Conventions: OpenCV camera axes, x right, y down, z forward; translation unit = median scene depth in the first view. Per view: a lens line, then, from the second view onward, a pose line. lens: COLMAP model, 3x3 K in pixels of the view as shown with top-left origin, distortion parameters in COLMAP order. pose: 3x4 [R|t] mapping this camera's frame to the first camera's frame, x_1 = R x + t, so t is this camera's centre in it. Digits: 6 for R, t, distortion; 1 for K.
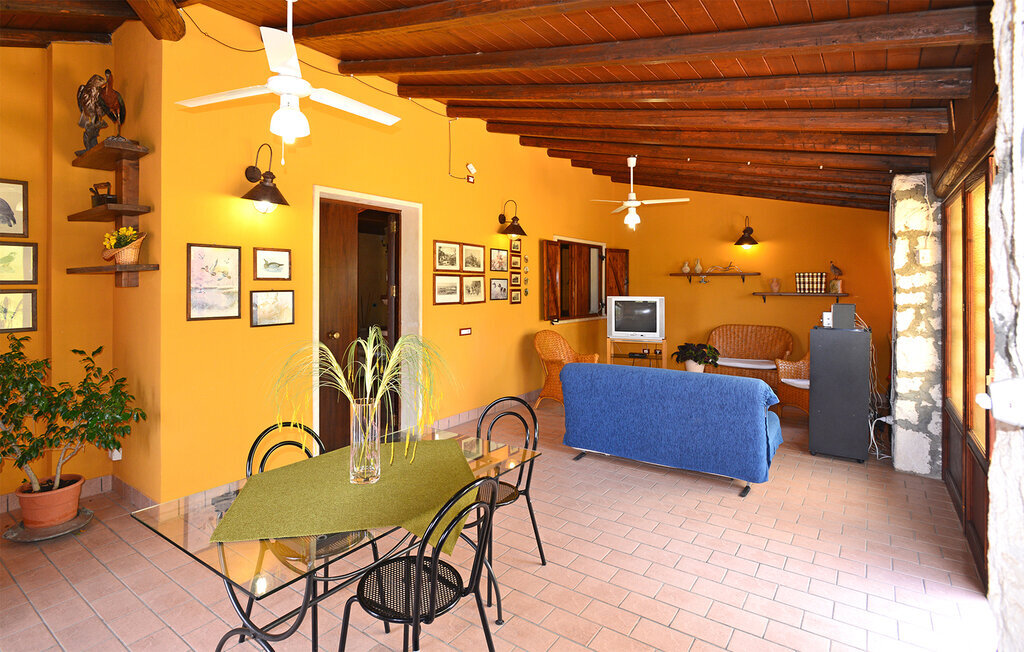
lens RADIAL K [[512.8, 0, 510.3], [0, 512.8, 282.8], [0, 0, 1]] dist [0.000510, 0.000042]
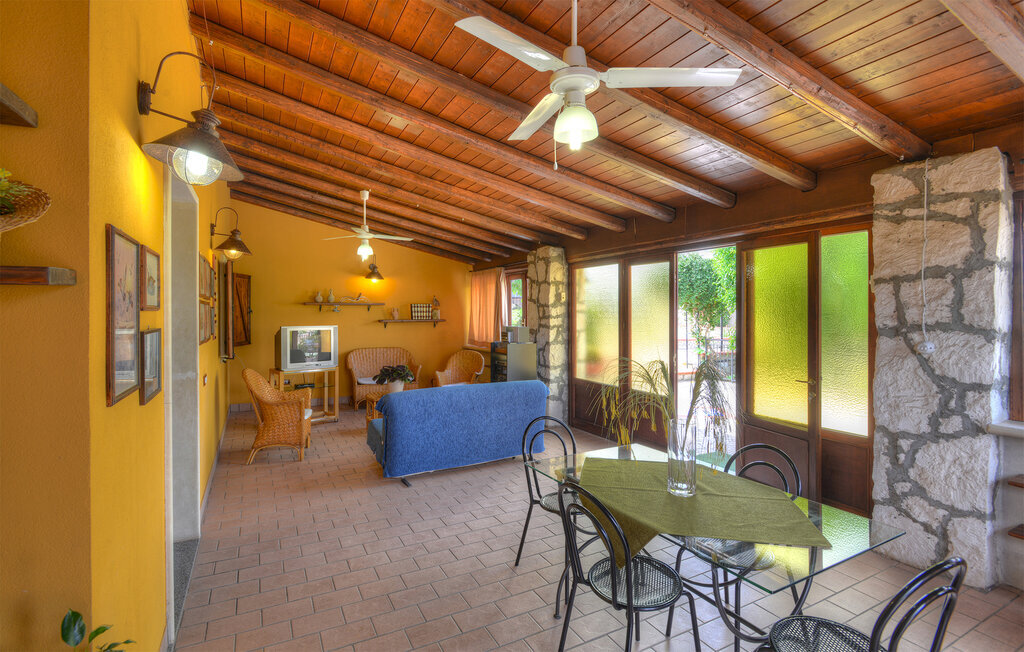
lens RADIAL K [[492.5, 0, 510.0], [0, 492.5, 314.0], [0, 0, 1]] dist [0.000294, -0.000548]
pose [[0.447743, -0.006478, 0.894139, -0.706400], [-0.001455, 0.999967, 0.007974, -0.007009], [-0.894161, -0.004871, 0.447719, 0.413501]]
